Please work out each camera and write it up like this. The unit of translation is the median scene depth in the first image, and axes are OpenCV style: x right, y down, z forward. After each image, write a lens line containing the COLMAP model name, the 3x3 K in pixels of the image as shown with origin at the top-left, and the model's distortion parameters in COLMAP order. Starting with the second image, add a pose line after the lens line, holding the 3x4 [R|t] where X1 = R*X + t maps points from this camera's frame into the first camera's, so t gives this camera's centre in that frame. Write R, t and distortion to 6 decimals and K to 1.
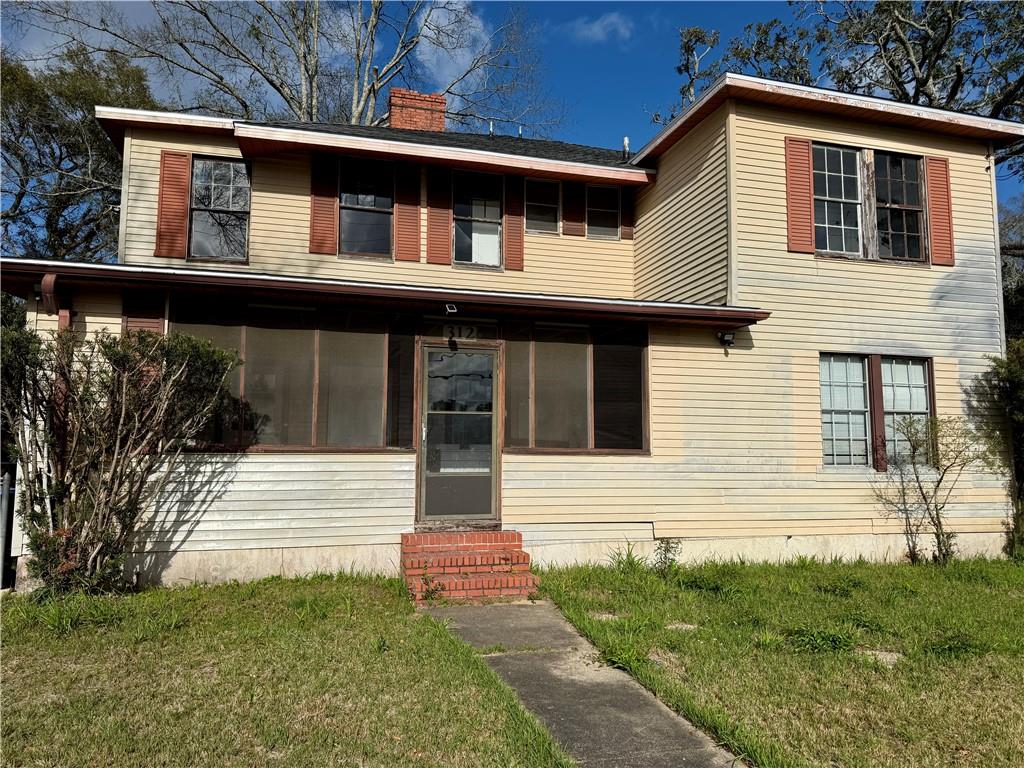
lens RADIAL K [[734.7, 0, 512.9], [0, 734.7, 384.3], [0, 0, 1]] dist [0.061254, -0.074289]
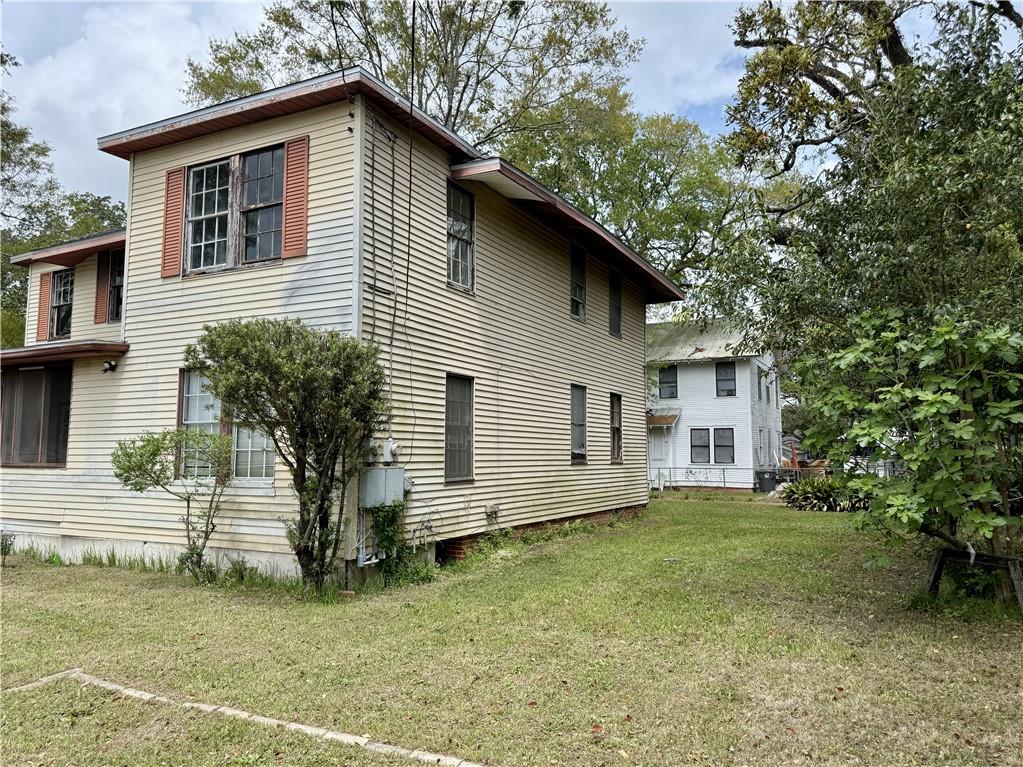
lens RADIAL K [[734.0, 0, 515.6], [0, 734.0, 381.9], [0, 0, 1]] dist [0.061254, -0.074289]
pose [[0.738569, -0.072314, -0.670288, 1.425362], [0.075724, 0.996837, -0.024106, 0.035172], [0.669911, -0.032953, 0.741709, 0.525614]]
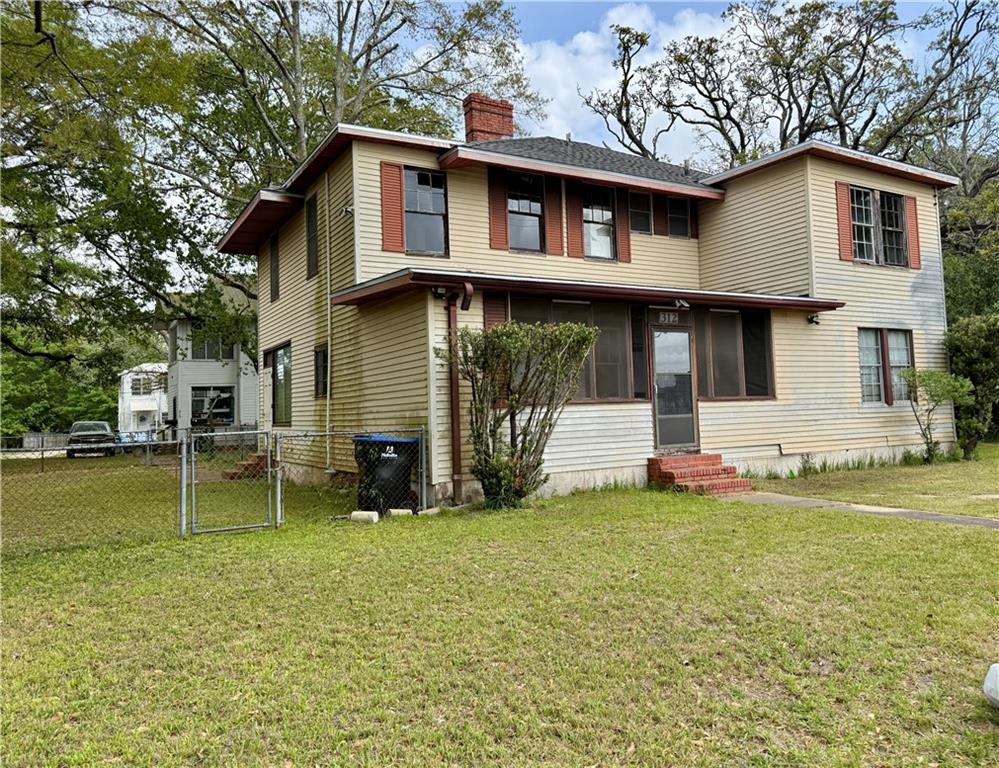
lens RADIAL K [[774.2, 0, 547.1], [0, 774.2, 363.9], [0, 0, 1]] dist [0.032434, -0.003979]
pose [[0.955012, -0.019161, 0.295946, -0.639681], [0.009844, 0.999409, 0.032940, -0.027503], [-0.296403, -0.028545, 0.954636, -0.313156]]
